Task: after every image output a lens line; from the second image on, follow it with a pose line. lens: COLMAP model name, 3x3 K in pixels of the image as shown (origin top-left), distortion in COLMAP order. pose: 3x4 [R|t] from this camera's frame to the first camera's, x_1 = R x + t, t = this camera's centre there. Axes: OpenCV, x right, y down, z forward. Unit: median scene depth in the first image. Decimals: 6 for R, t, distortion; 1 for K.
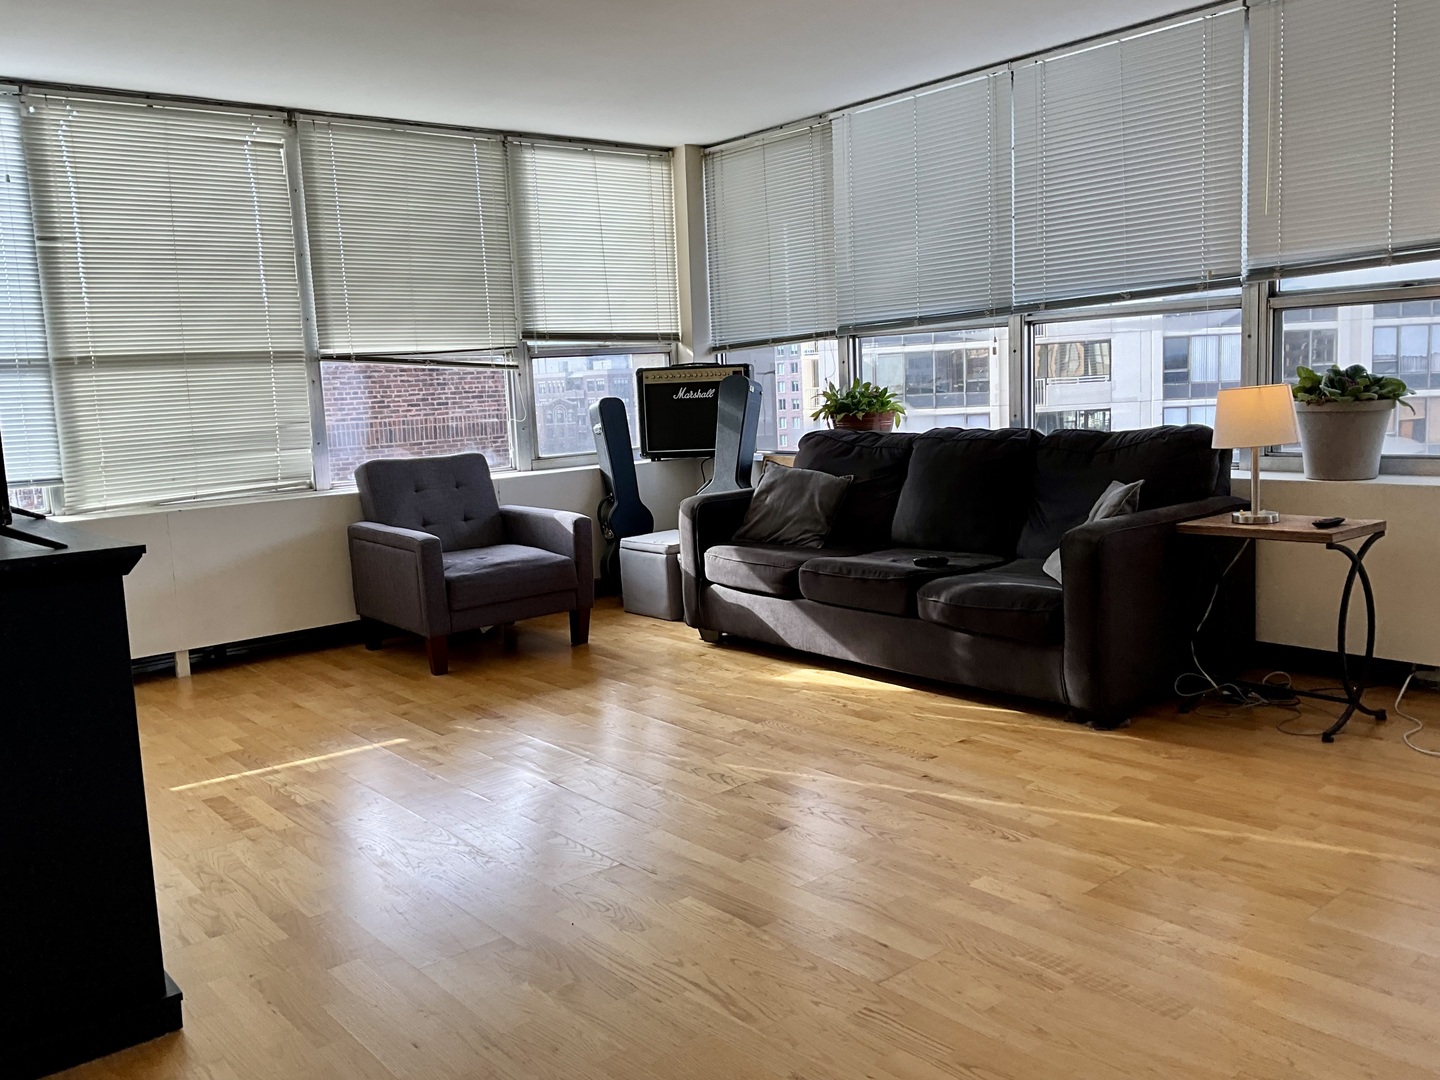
lens RADIAL K [[1187.3, 0, 718.1], [0, 1187.3, 546.1], [0, 0, 1]] dist [0.118115, -0.231077]
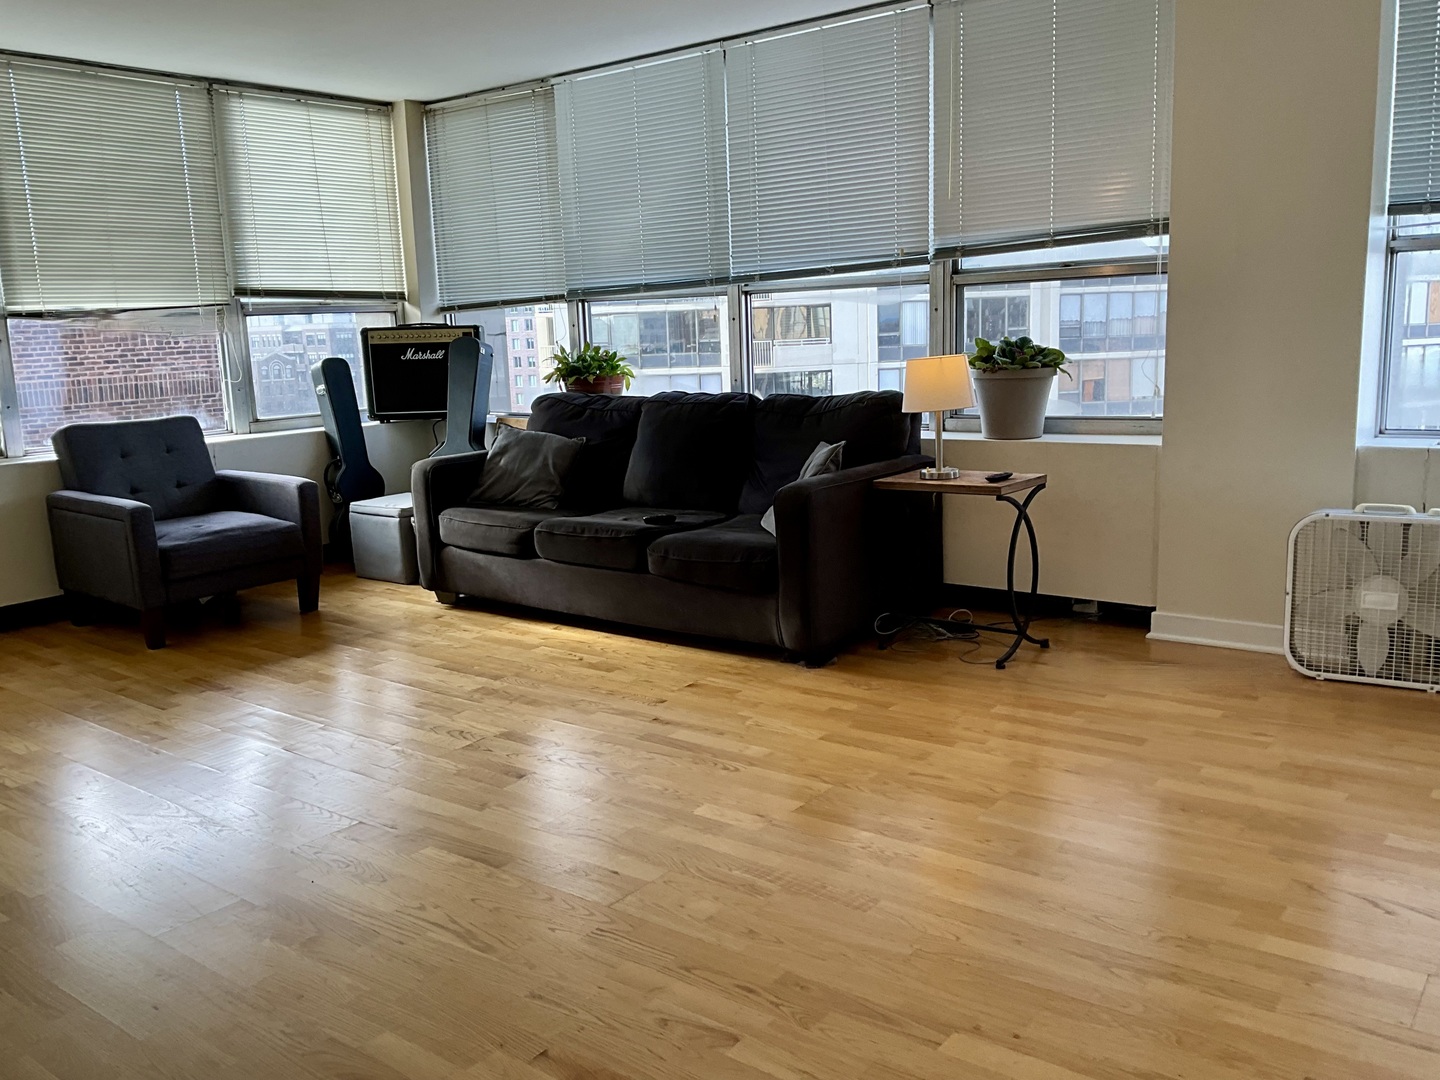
lens RADIAL K [[1187.3, 0, 718.1], [0, 1187.3, 546.1], [0, 0, 1]] dist [0.118115, -0.231077]
pose [[0.976469, -0.027717, 0.213870, 0.002846], [0.020262, 0.999111, 0.036970, -0.001213], [-0.214704, -0.031766, 0.976162, -0.041586]]
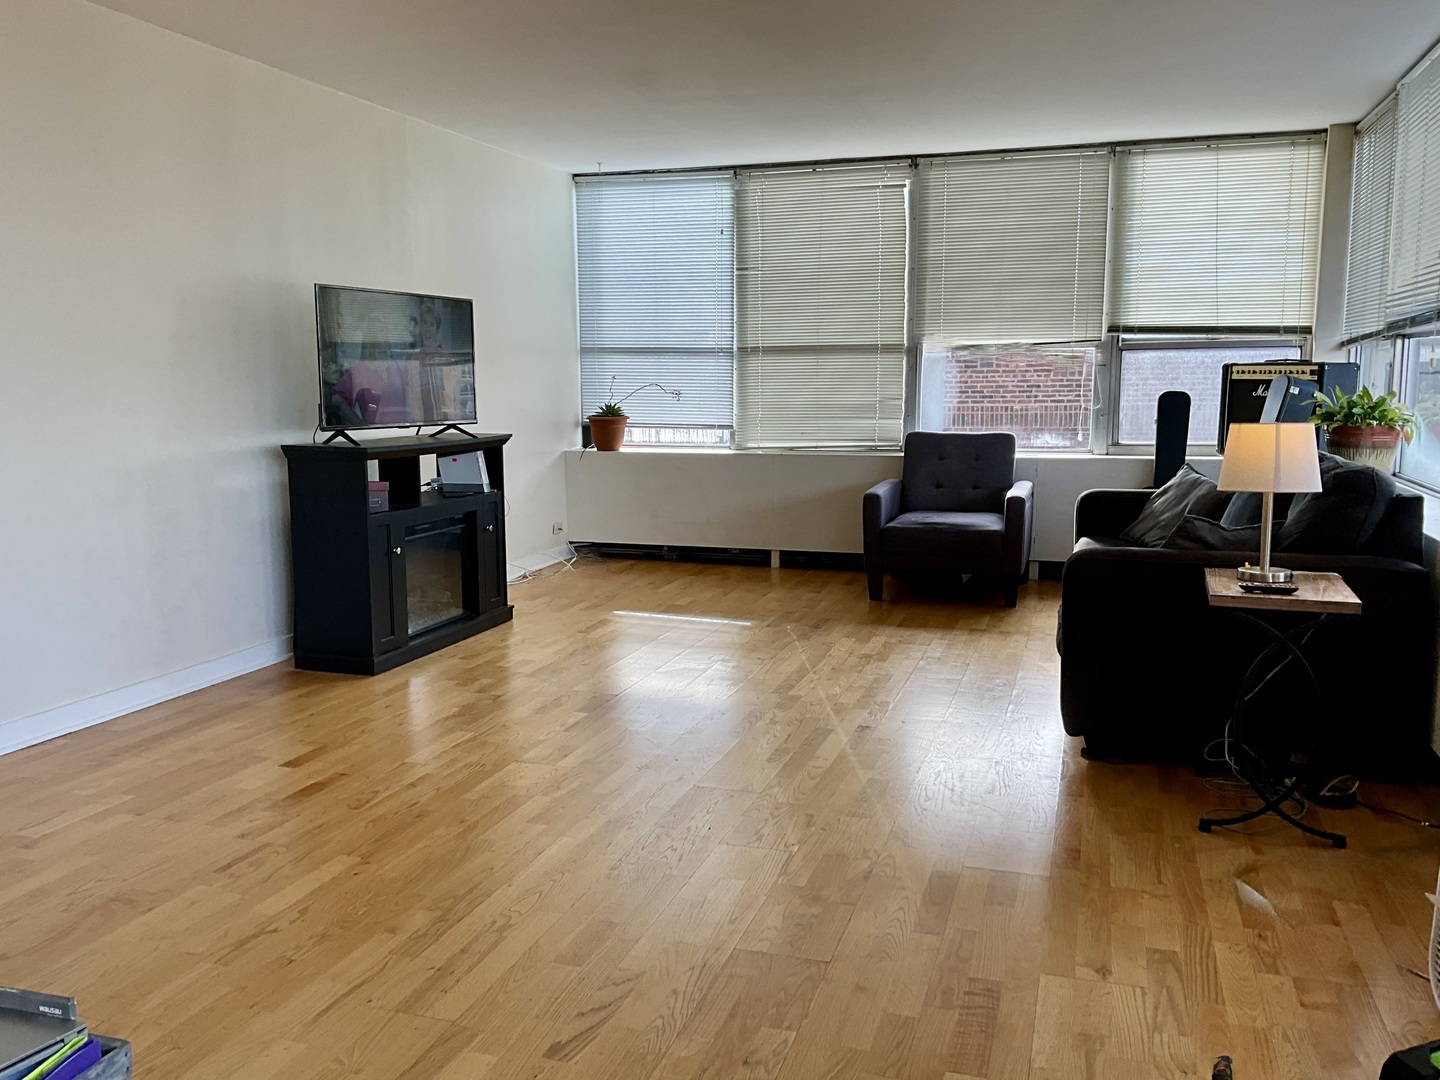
lens RADIAL K [[1187.3, 0, 718.1], [0, 1187.3, 546.1], [0, 0, 1]] dist [0.118115, -0.231077]
pose [[0.546381, 0.165133, -0.821096, 0.743020], [-0.138630, 0.984678, 0.105783, -0.064660], [0.825984, 0.056031, 0.560902, 0.142295]]
